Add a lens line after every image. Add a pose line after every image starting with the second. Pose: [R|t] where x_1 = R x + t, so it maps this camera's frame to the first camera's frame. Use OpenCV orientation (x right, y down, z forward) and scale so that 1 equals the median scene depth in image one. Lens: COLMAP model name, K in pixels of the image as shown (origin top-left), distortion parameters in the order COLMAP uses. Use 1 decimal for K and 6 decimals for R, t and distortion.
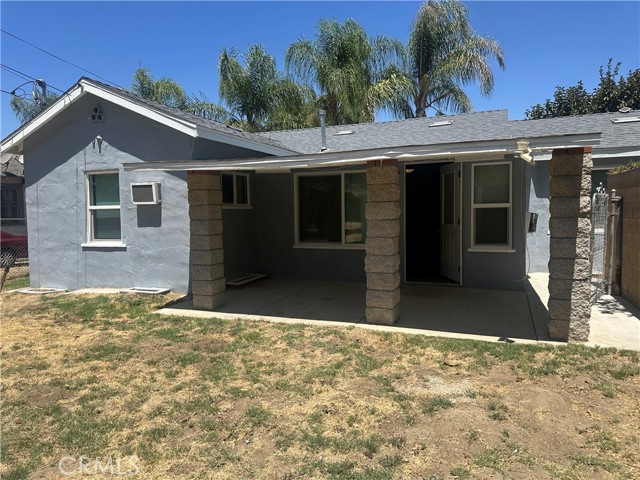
lens RADIAL K [[454.2, 0, 320.0], [0, 454.2, 240.0], [0, 0, 1]] dist [0.005491, -0.002257]
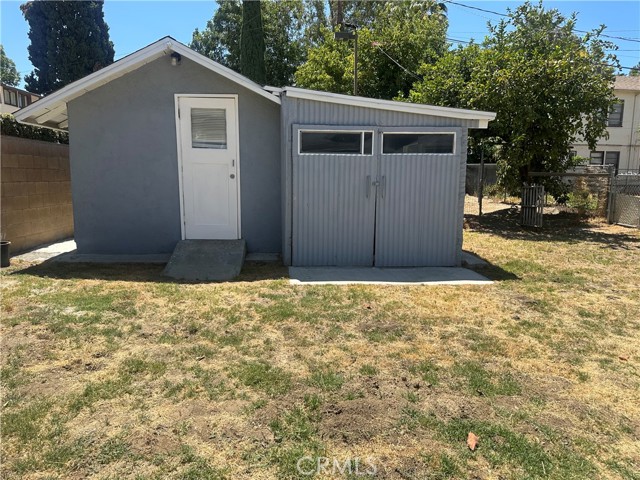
lens RADIAL K [[454.2, 0, 320.0], [0, 454.2, 240.0], [0, 0, 1]] dist [0.005491, -0.002257]
pose [[-0.901869, 0.076342, -0.425211, -0.012266], [-0.019658, 0.975991, 0.216923, -0.104105], [0.431563, 0.203995, -0.878715, 1.823244]]
